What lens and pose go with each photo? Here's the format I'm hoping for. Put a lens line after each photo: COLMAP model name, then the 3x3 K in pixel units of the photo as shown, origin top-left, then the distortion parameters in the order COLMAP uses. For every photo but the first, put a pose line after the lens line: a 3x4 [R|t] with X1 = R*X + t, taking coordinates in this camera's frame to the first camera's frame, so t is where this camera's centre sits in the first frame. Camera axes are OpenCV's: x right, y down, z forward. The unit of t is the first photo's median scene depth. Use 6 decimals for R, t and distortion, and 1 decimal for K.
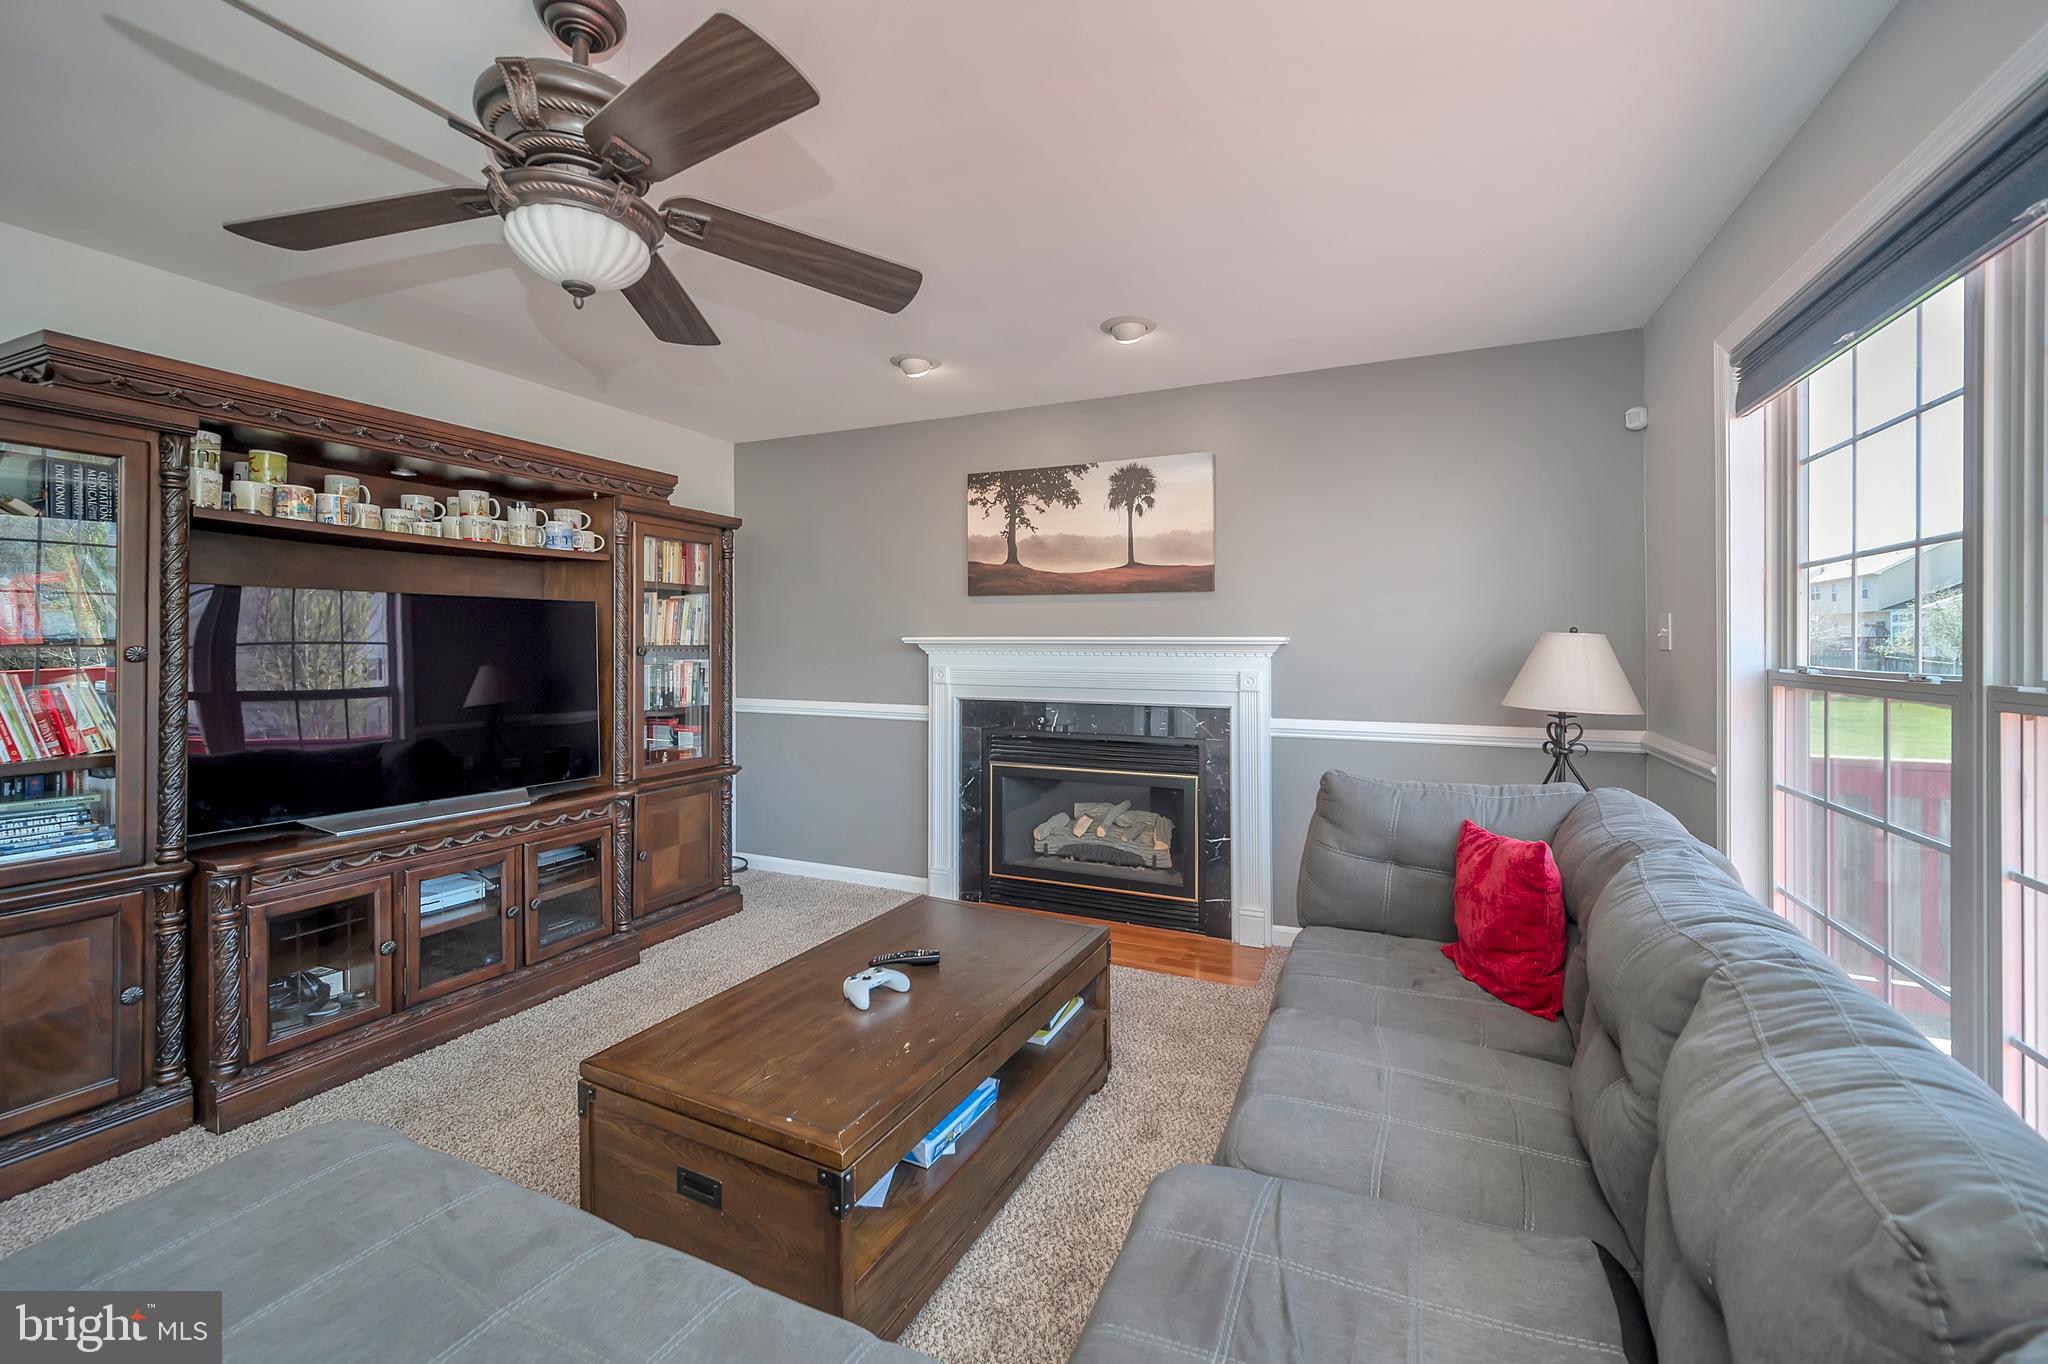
lens RADIAL K [[834.1, 0, 1025.1], [0, 834.1, 657.3], [0, 0, 1]] dist [0.000350, 0.000123]
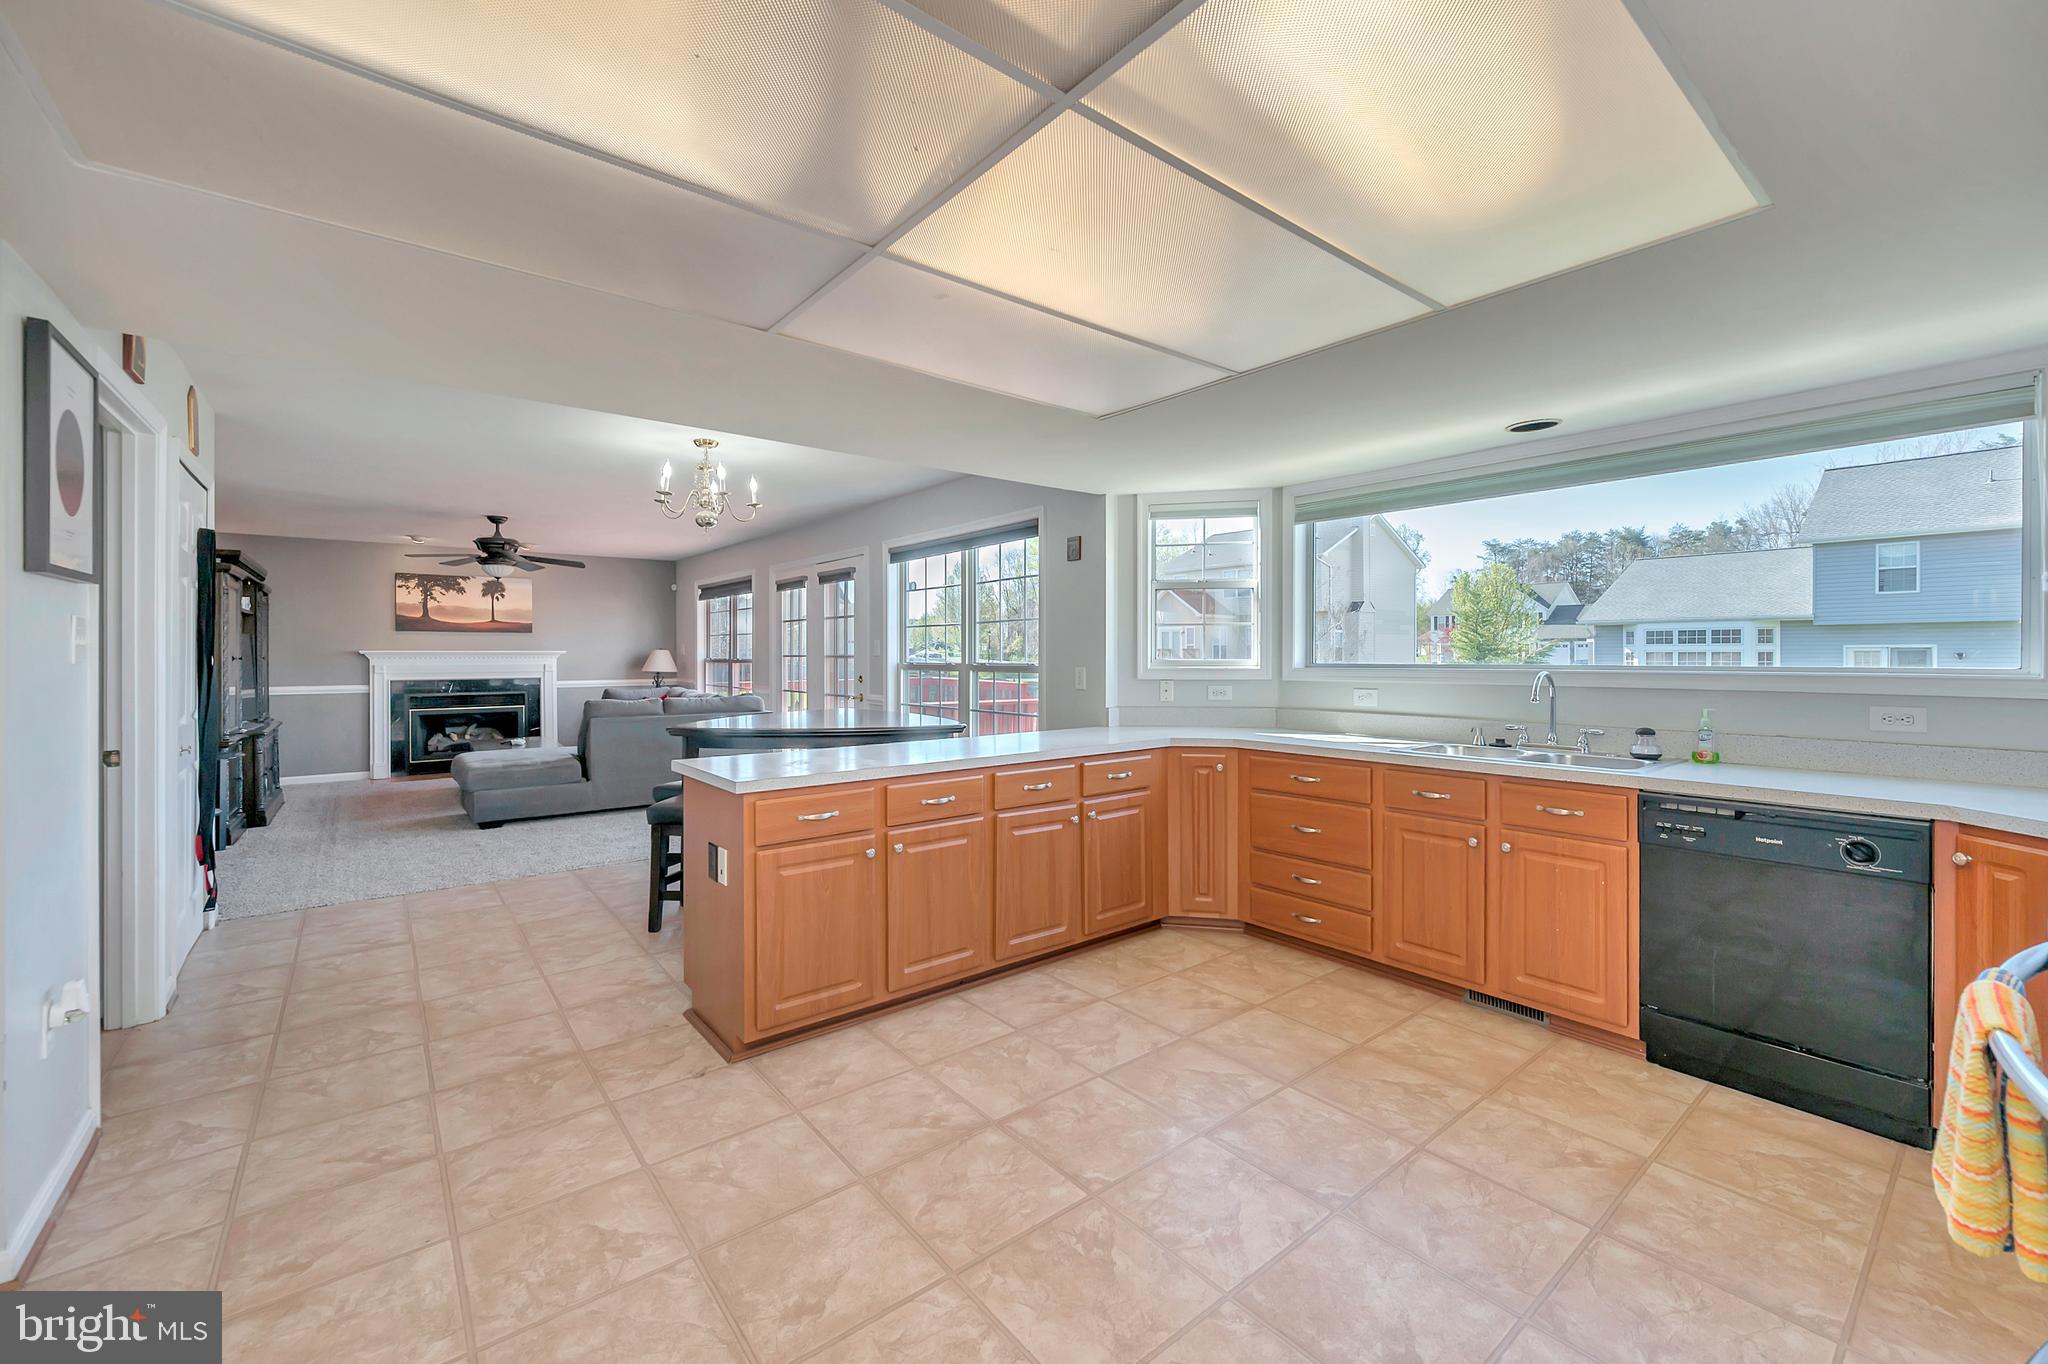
lens RADIAL K [[826.1, 0, 1033.8], [0, 826.1, 657.8], [0, 0, 1]] dist [-0.001233, -0.000162]
pose [[0.444075, -0.008954, 0.895945, -1.314819], [0.016905, 0.999856, 0.001613, 0.018232], [-0.895830, 0.014430, 0.444162, -1.454627]]
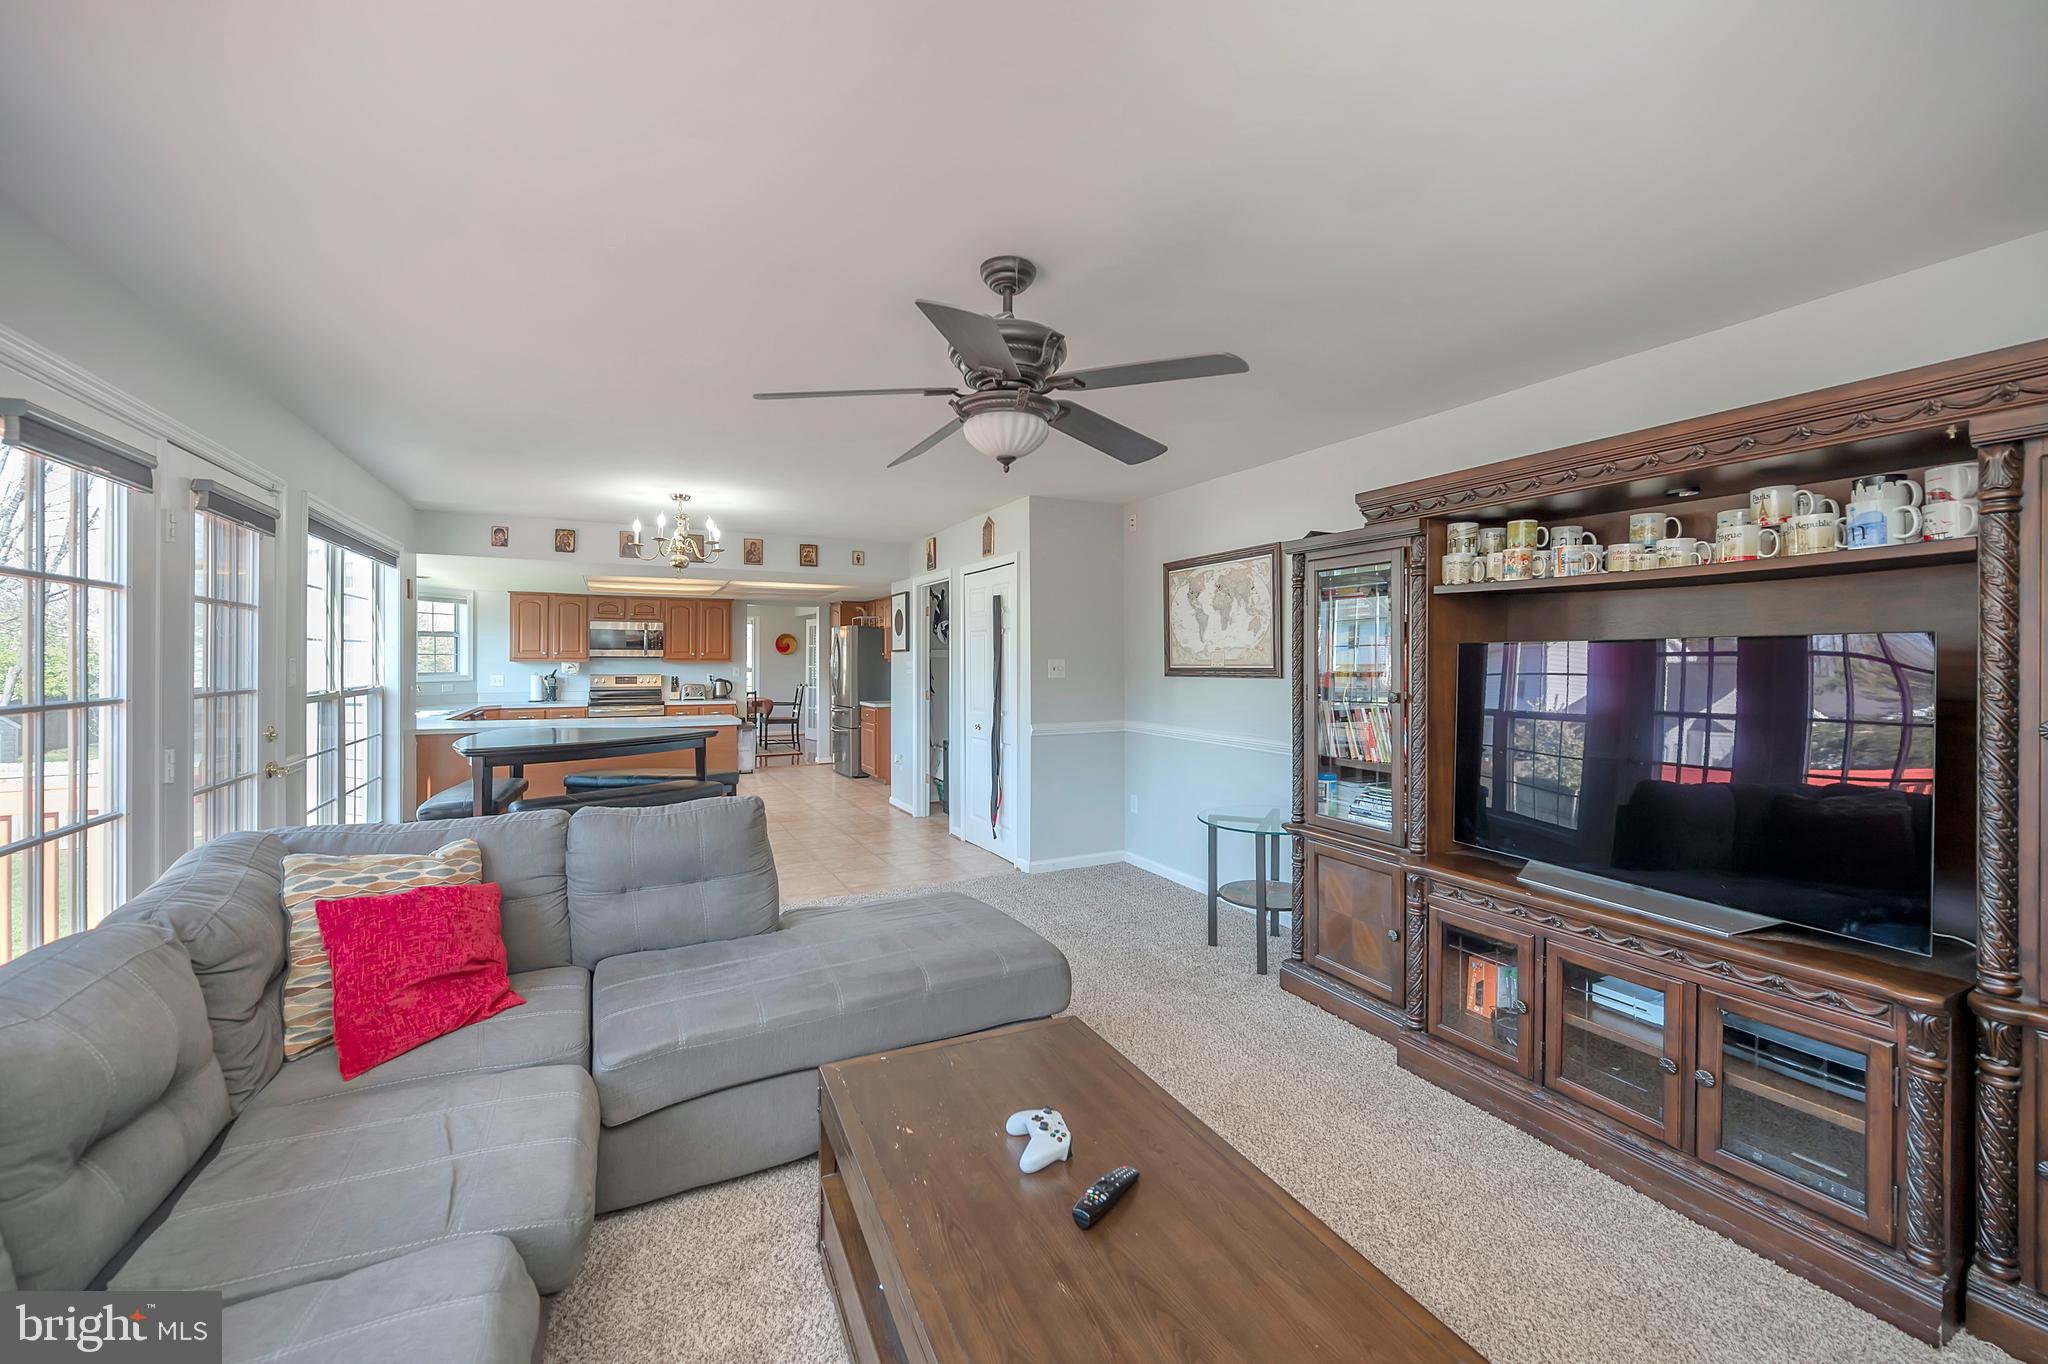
lens RADIAL K [[821.6, 0, 1030.7], [0, 821.6, 669.4], [0, 0, 1]] dist [-0.000287, -0.000030]
pose [[-0.621860, 0.002787, -0.783124, 0.242395], [-0.017206, 0.999704, 0.017220, -0.038432], [0.782939, 0.024183, -0.621628, 0.805159]]
